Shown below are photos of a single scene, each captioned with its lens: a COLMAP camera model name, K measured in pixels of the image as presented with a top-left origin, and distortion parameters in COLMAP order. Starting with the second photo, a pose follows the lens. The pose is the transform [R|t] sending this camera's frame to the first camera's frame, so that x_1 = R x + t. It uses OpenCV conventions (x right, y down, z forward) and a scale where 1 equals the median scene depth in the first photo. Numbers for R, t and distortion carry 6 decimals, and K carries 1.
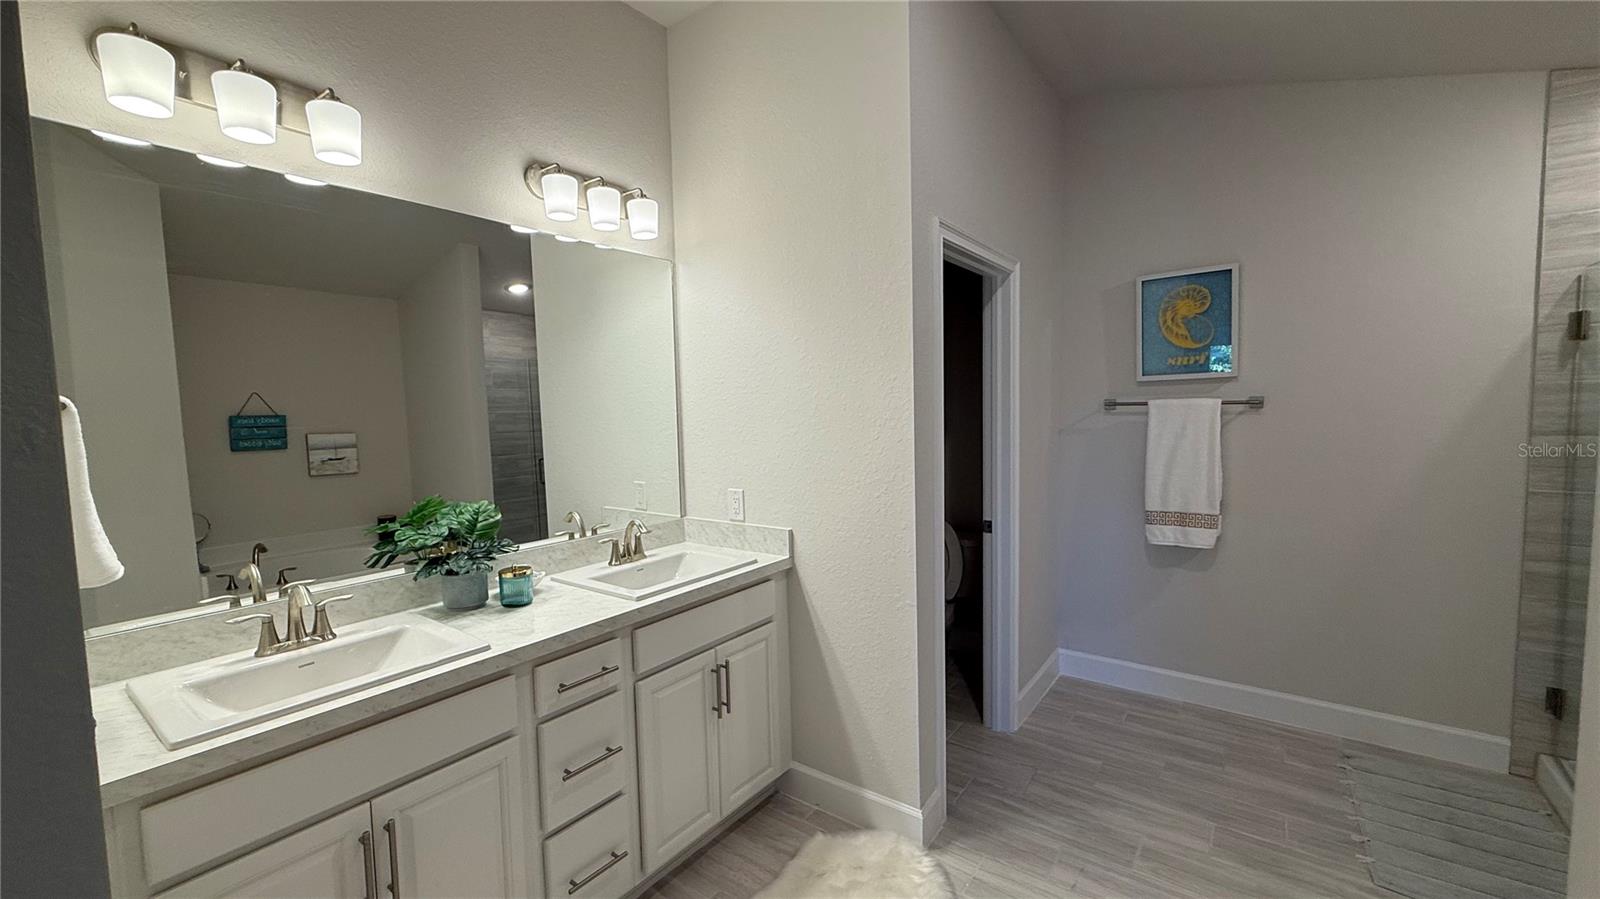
lens RADIAL K [[632.9, 0, 799.3], [0, 632.9, 452.0], [0, 0, 1]] dist [-0.003103, 0.000809]
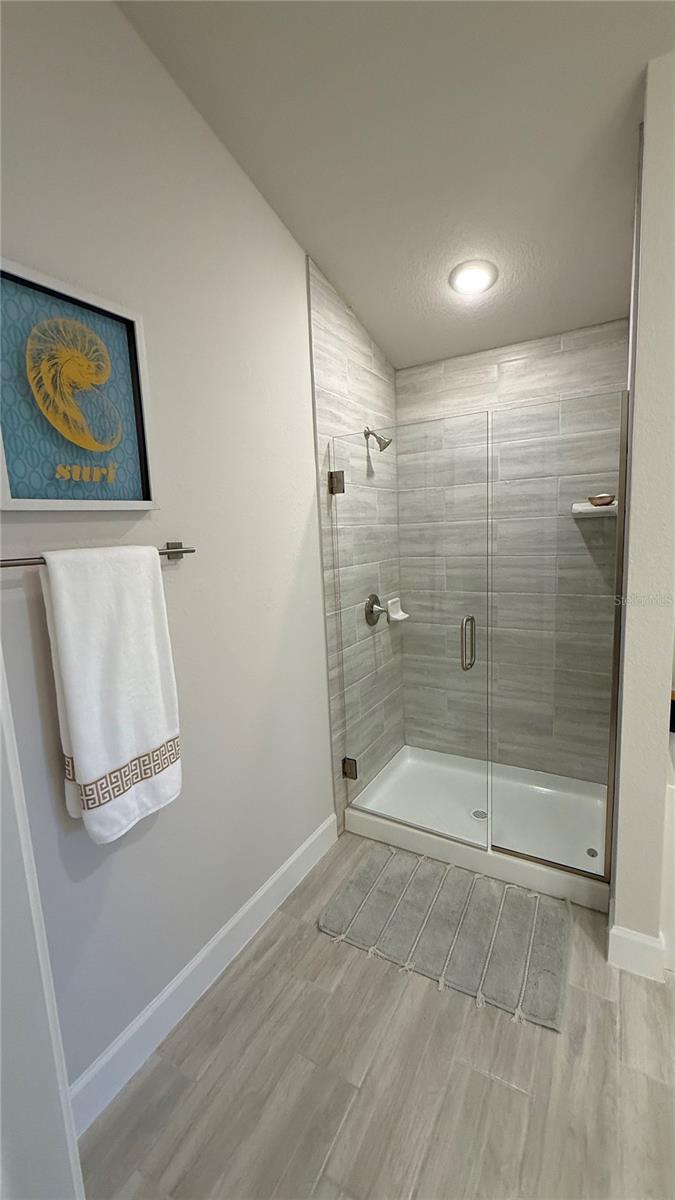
lens RADIAL K [[474.7, 0, 334.5], [0, 474.7, 598.2], [0, 0, 1]] dist [-0.003103, 0.000809]
pose [[-0.117496, -0.113035, 0.986619, 0.193482], [0.119045, 0.984734, 0.126996, -0.068986], [-0.985912, 0.132373, -0.102246, 0.844406]]
